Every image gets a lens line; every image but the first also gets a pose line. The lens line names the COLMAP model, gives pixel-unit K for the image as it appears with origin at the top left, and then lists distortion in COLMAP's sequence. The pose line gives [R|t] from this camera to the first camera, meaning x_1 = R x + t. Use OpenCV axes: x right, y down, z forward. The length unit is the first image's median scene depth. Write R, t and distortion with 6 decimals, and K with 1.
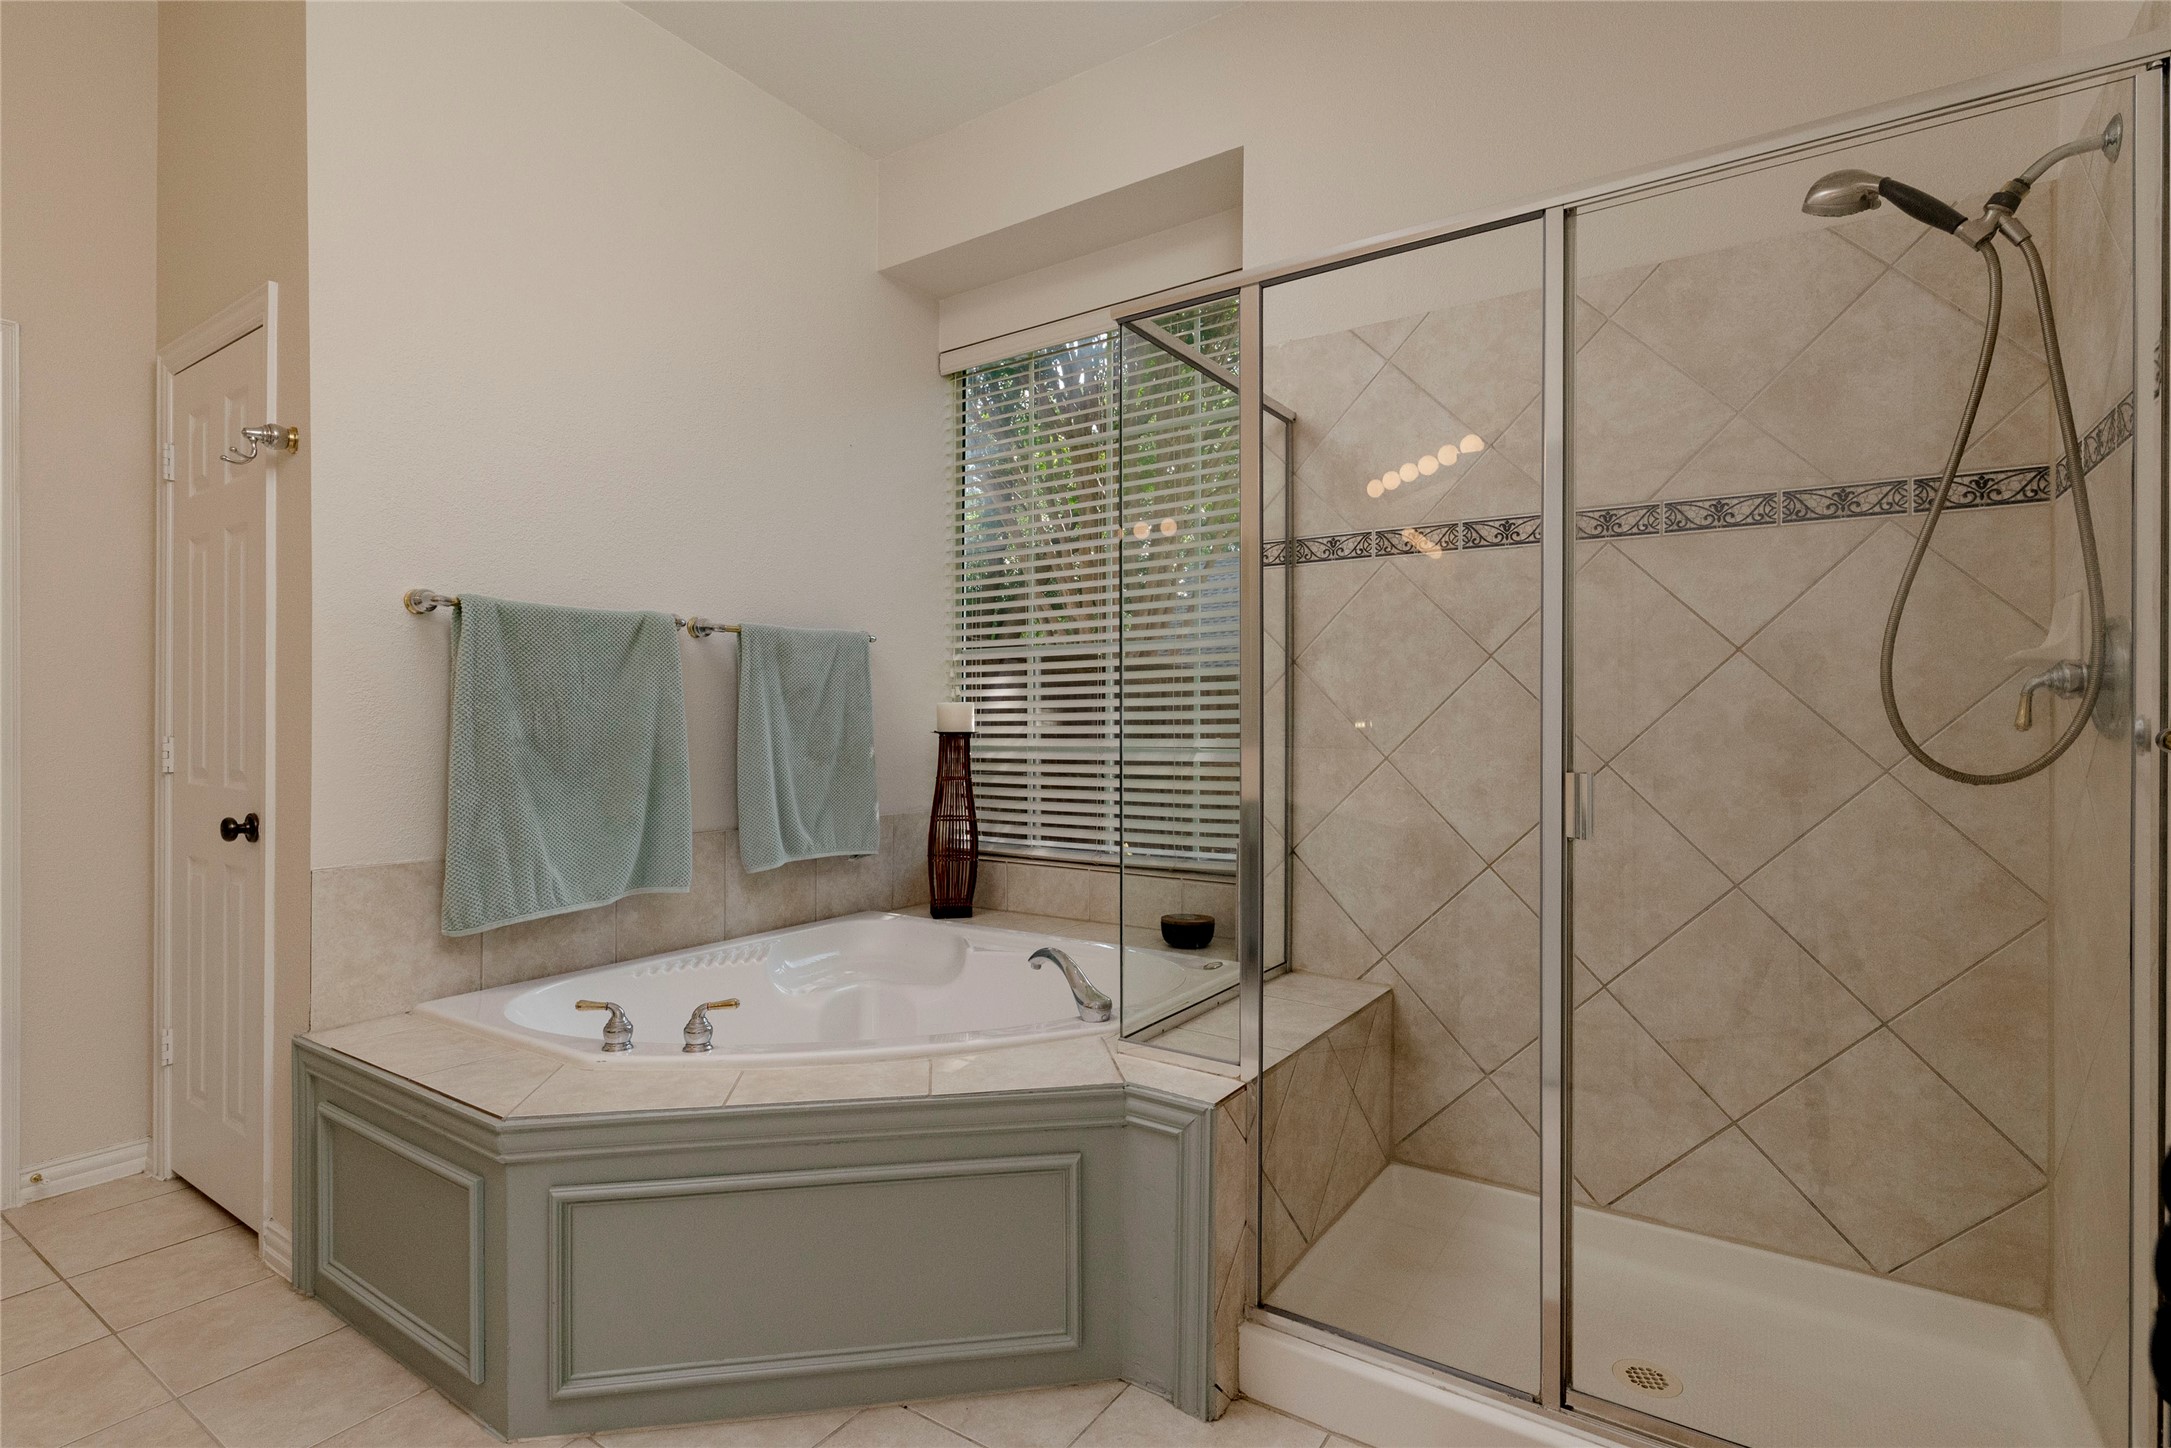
lens RADIAL K [[1026.1, 0, 1083.9], [0, 1026.1, 726.5], [0, 0, 1]] dist [0.000303, 0.000680]
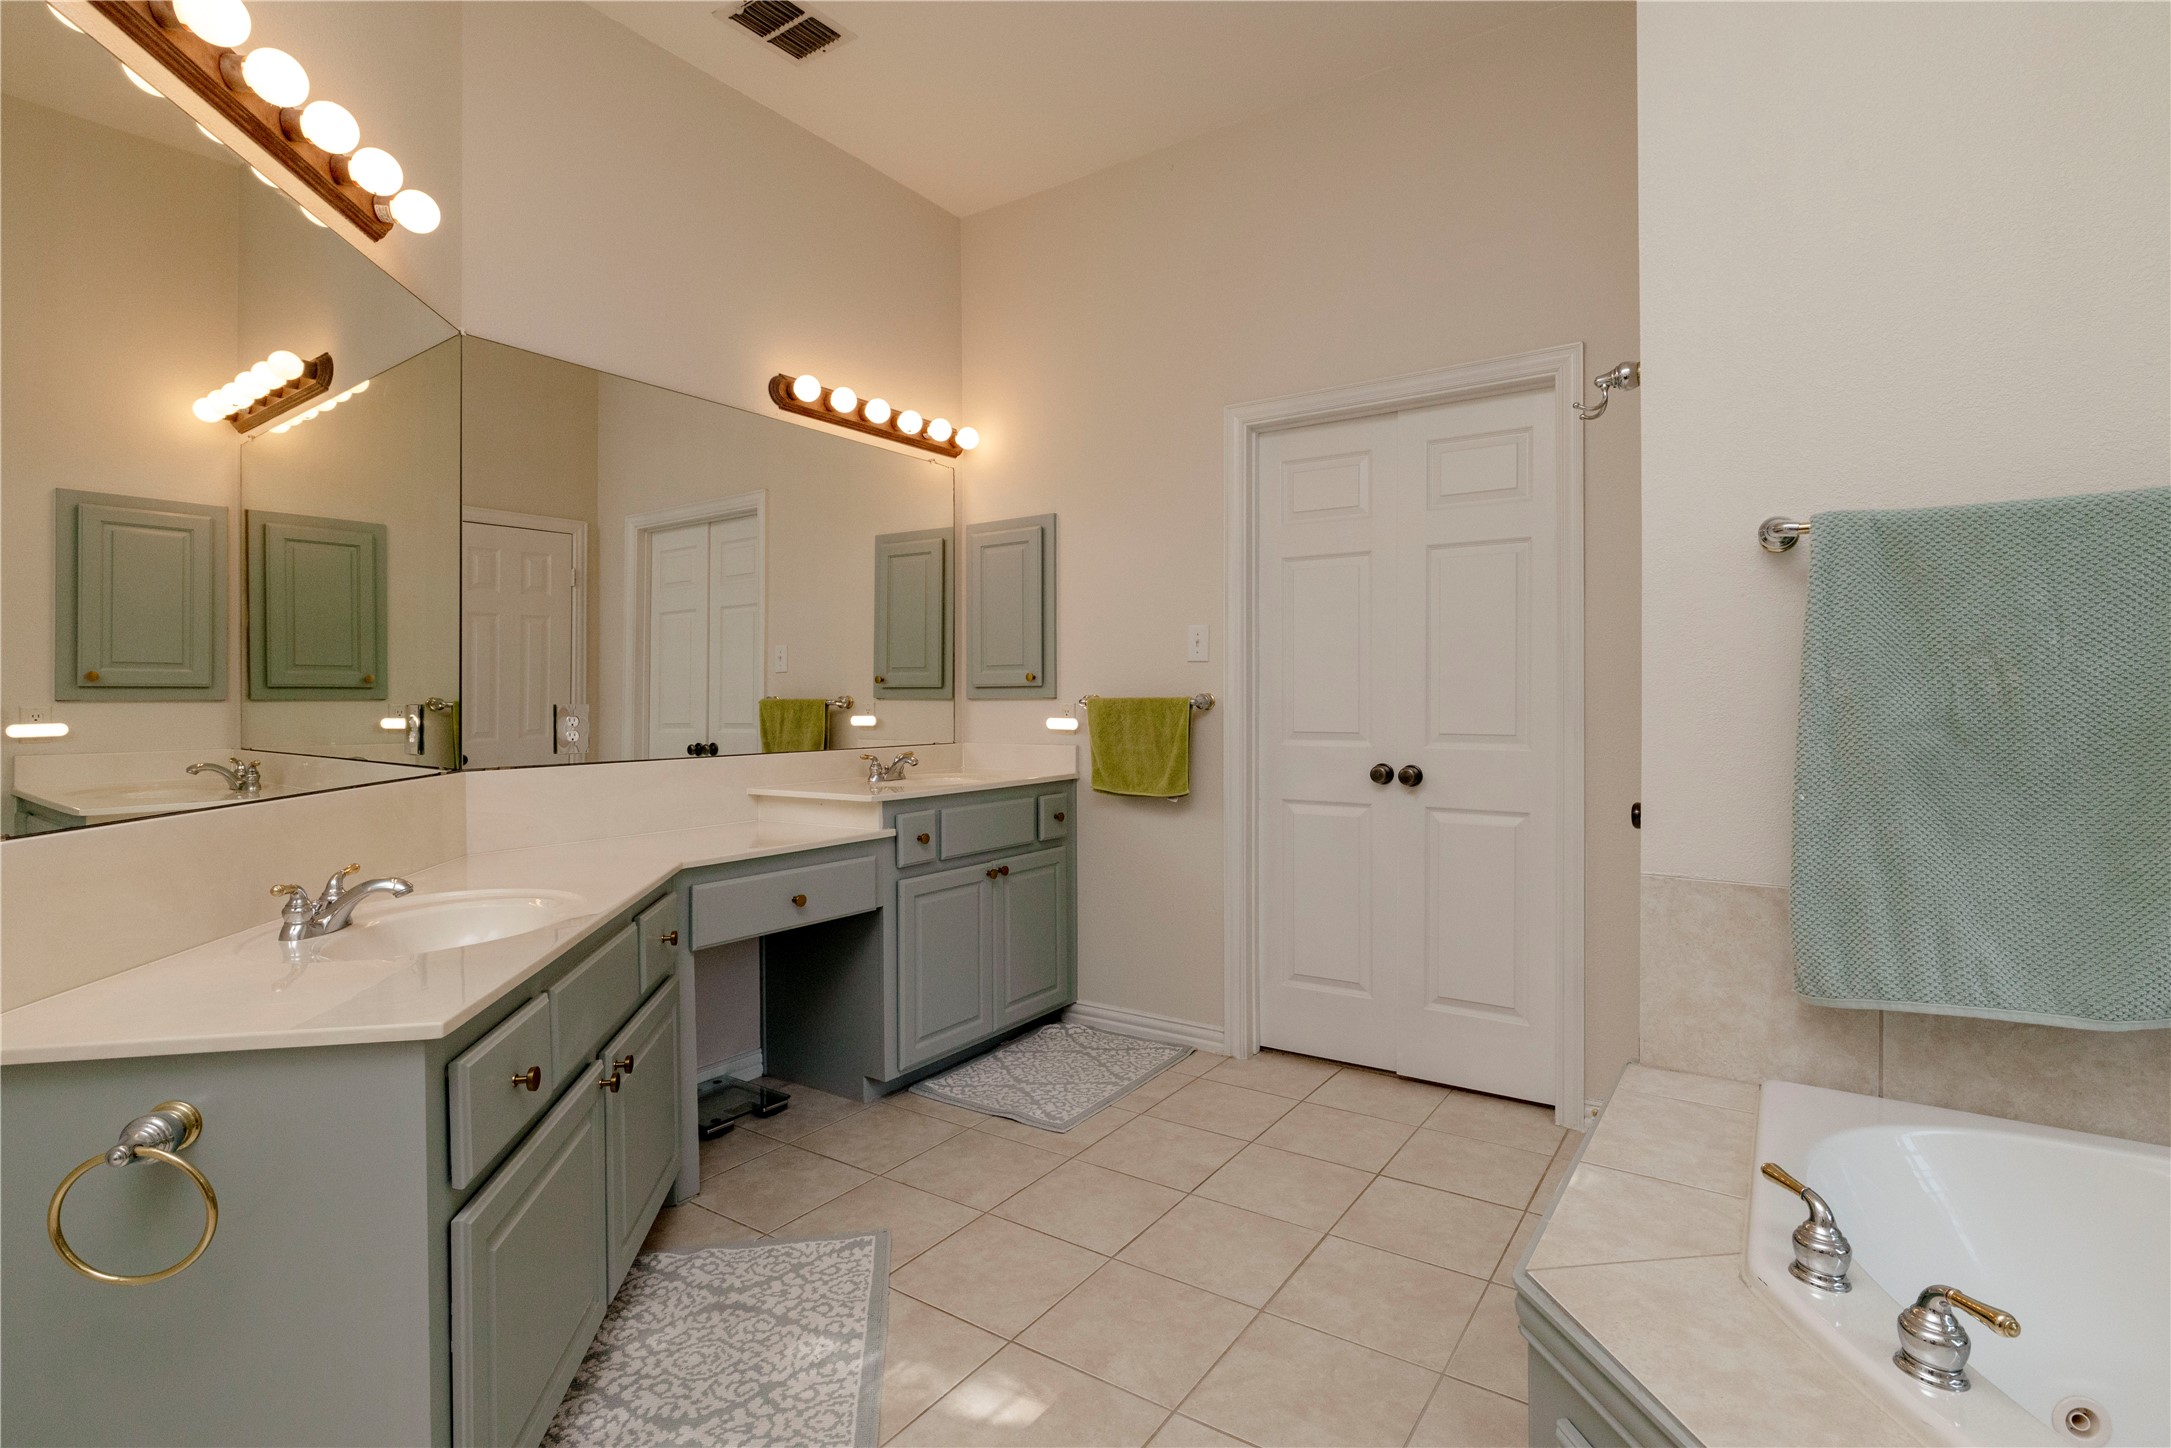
lens RADIAL K [[1026.1, 0, 1085.6], [0, 1026.1, 717.7], [0, 0, 1]] dist [0.000303, 0.000680]
pose [[-0.010128, 0.012515, -0.999870, 0.130480], [0.004395, 0.999913, 0.012471, -0.002311], [0.999939, -0.004268, -0.010182, 0.728220]]
